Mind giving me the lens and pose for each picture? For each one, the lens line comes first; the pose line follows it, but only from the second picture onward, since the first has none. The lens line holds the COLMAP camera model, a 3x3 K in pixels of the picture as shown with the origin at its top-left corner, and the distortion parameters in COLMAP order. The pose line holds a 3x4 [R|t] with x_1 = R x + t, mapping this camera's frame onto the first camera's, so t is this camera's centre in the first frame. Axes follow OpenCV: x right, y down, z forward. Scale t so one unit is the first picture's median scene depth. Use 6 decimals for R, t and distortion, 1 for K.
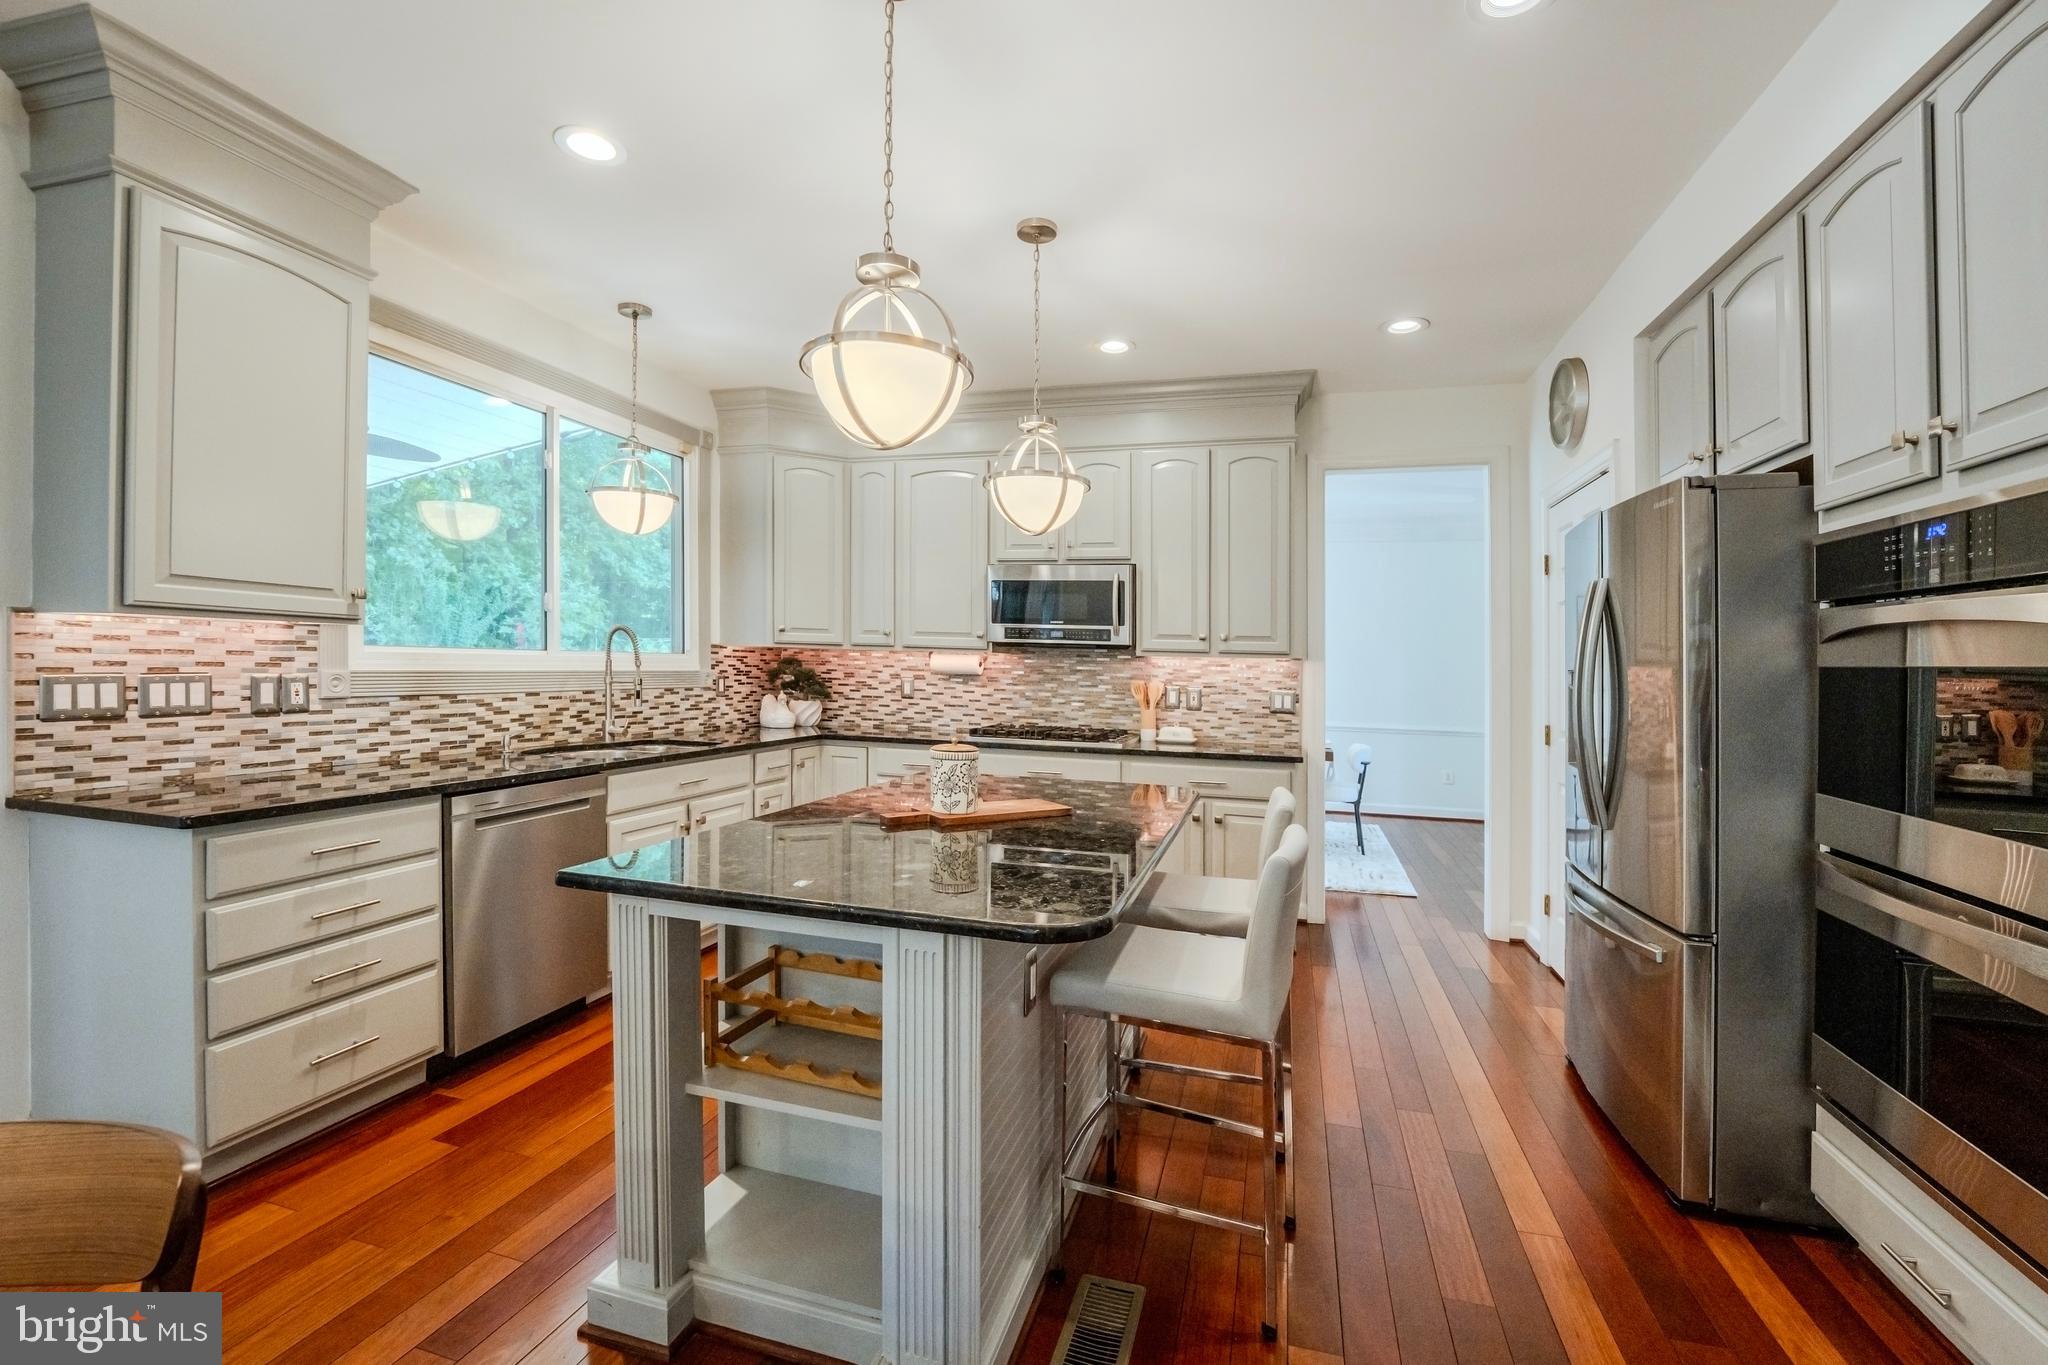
lens RADIAL K [[856.2, 0, 1041.0], [0, 856.2, 664.6], [0, 0, 1]] dist [-0.019544, -0.000079]
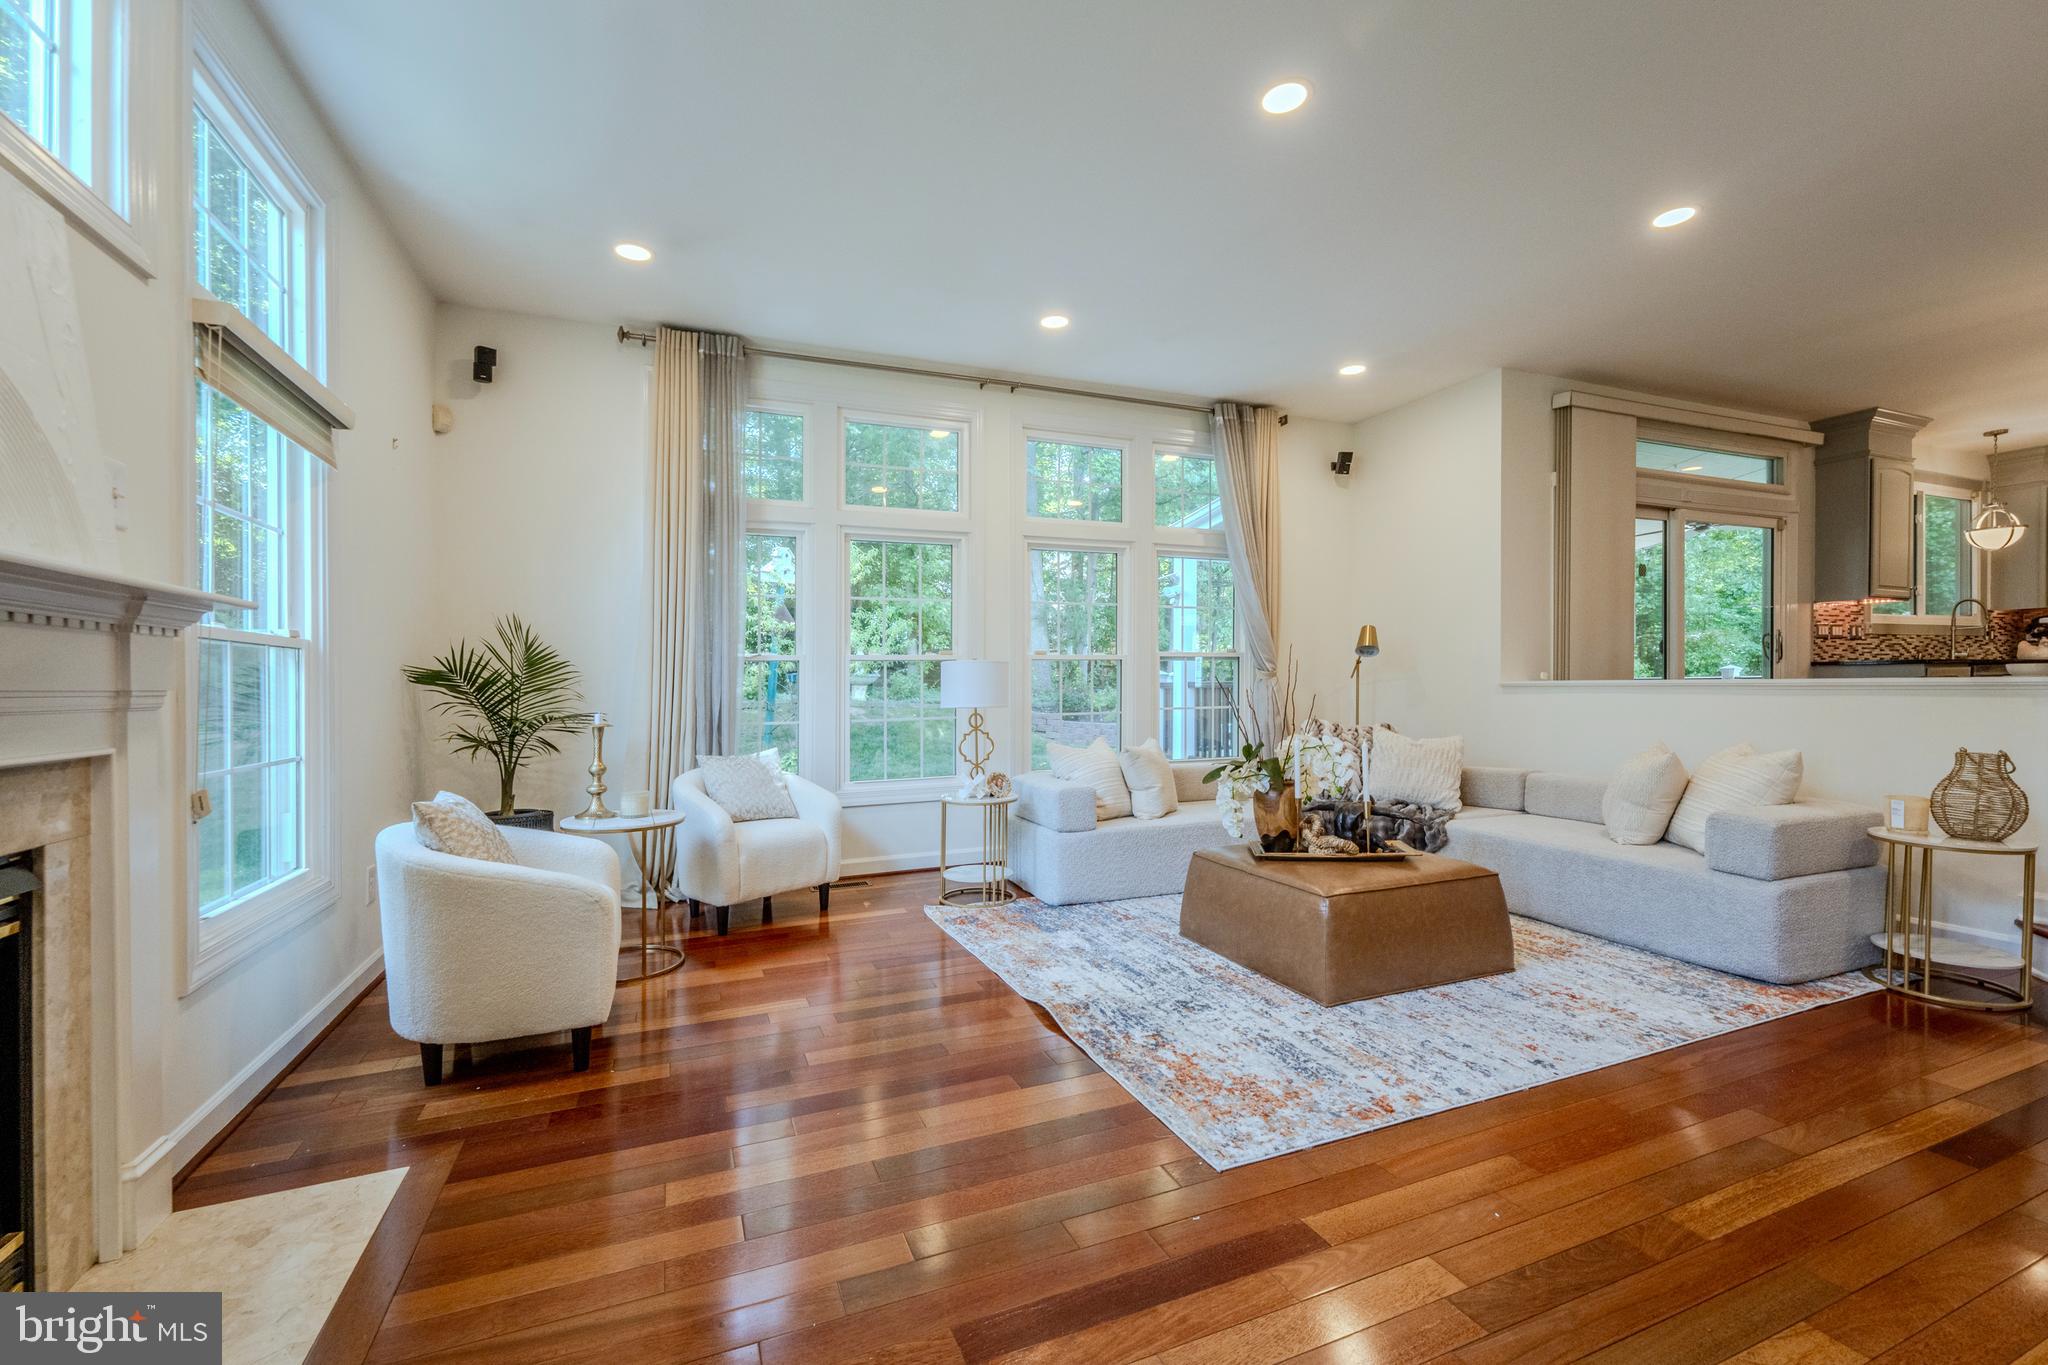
lens RADIAL K [[834.6, 0, 1032.5], [0, 834.6, 742.4], [0, 0, 1]] dist [-0.004174, -0.000210]
pose [[0.615638, 0.014560, -0.787895, -0.291711], [0.034956, 0.998341, 0.045763, 0.112838], [0.787254, -0.055715, 0.614107, -1.724399]]
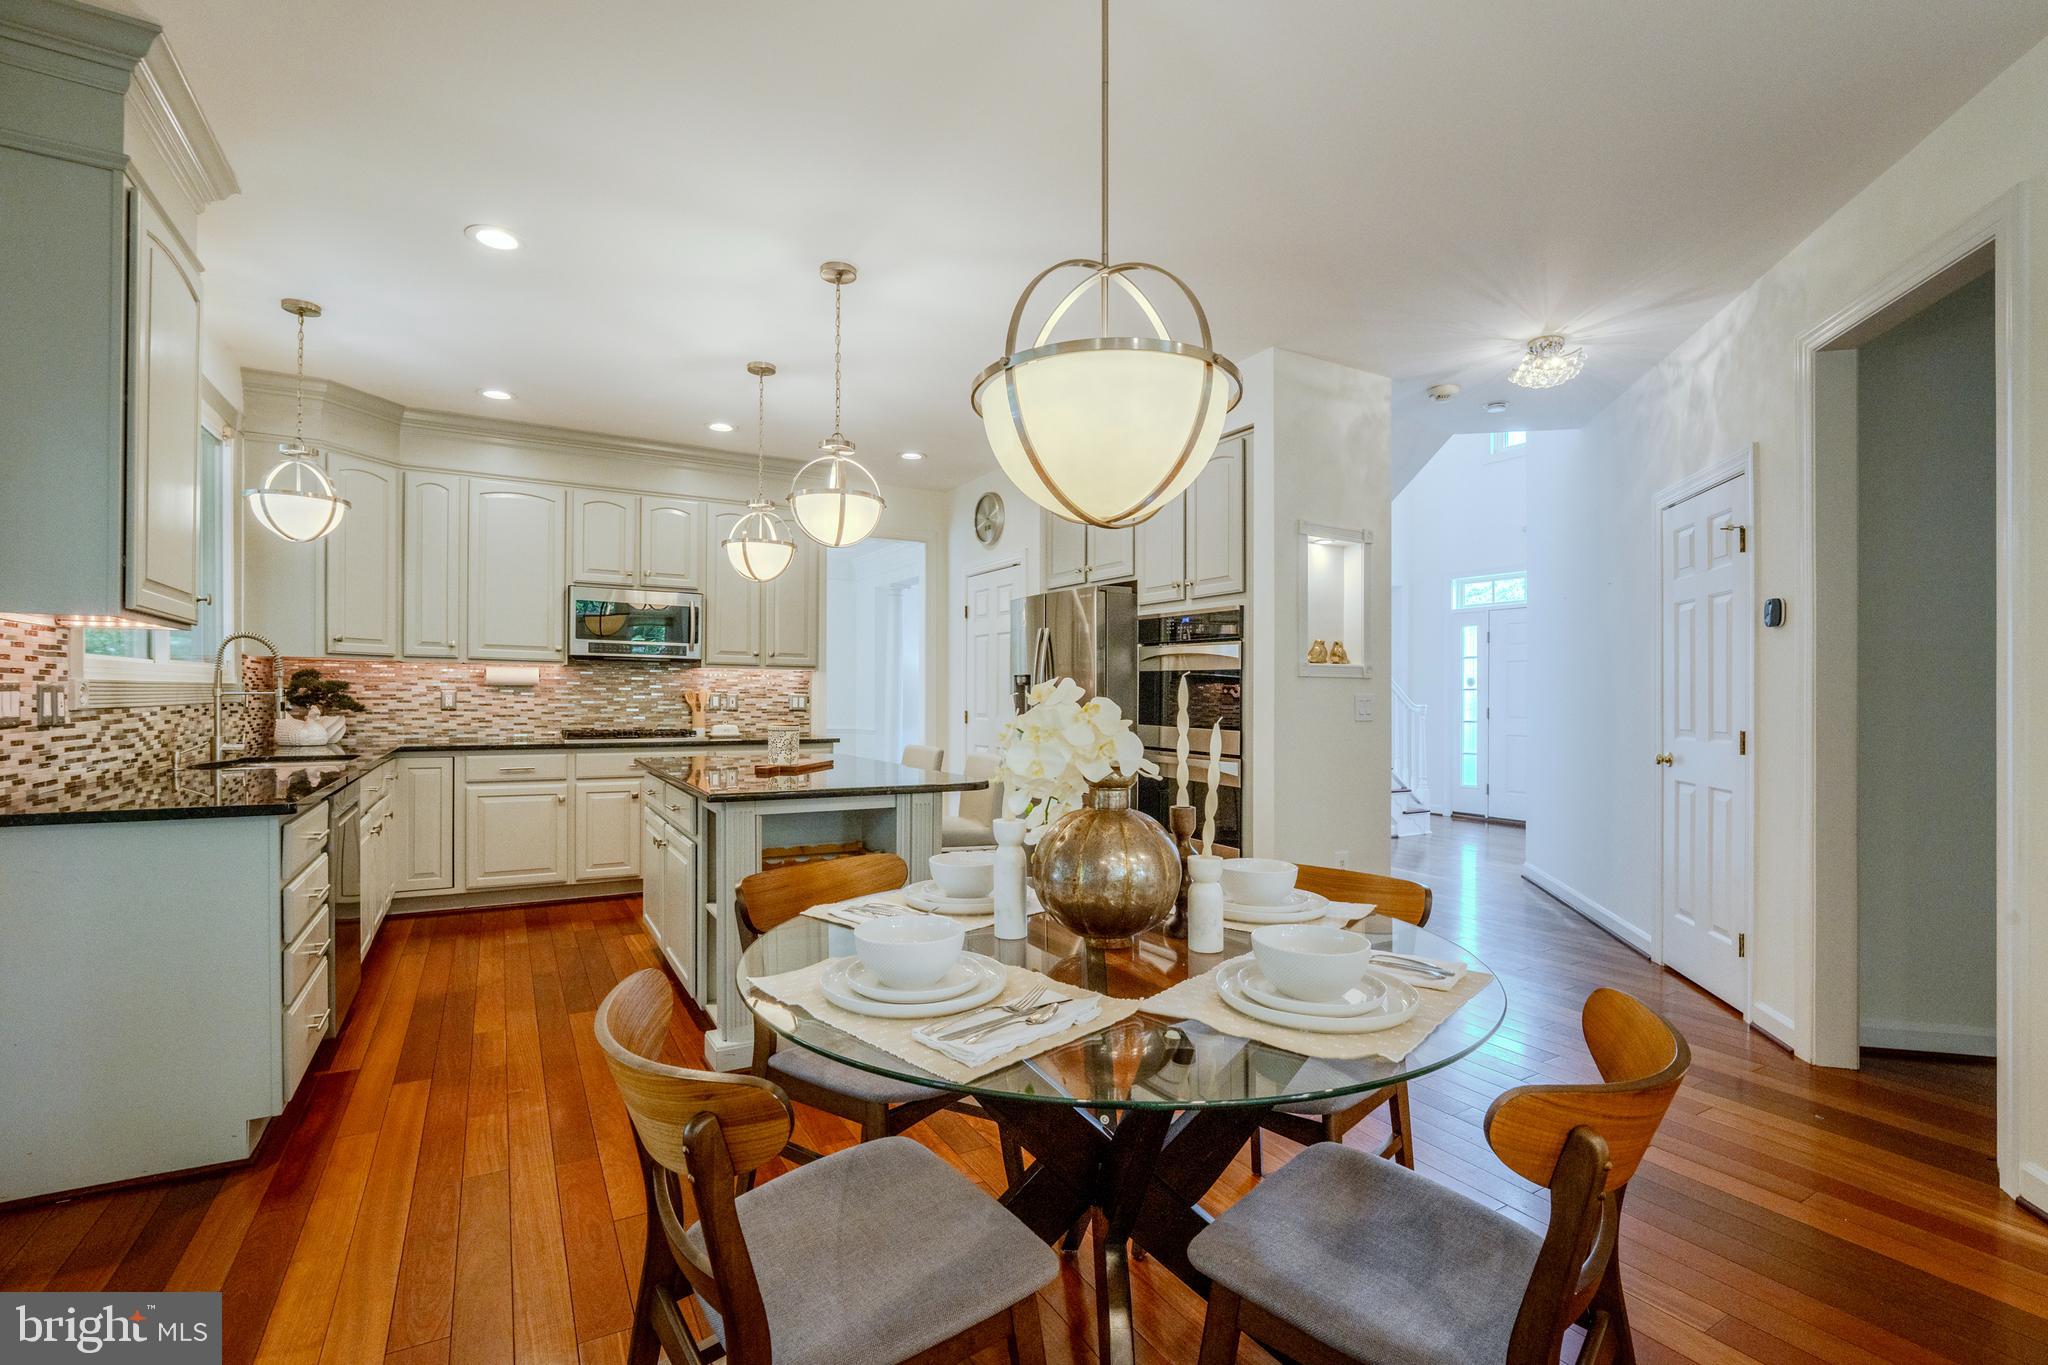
lens RADIAL K [[889.2, 0, 1000.9], [0, 889.2, 690.1], [0, 0, 1]] dist [-0.022254, 0.000447]
pose [[0.702903, -0.014509, 0.711138, -0.574186], [0.007977, 0.999890, 0.012516, 0.010537], [-0.711241, -0.003125, 0.702941, -0.244296]]
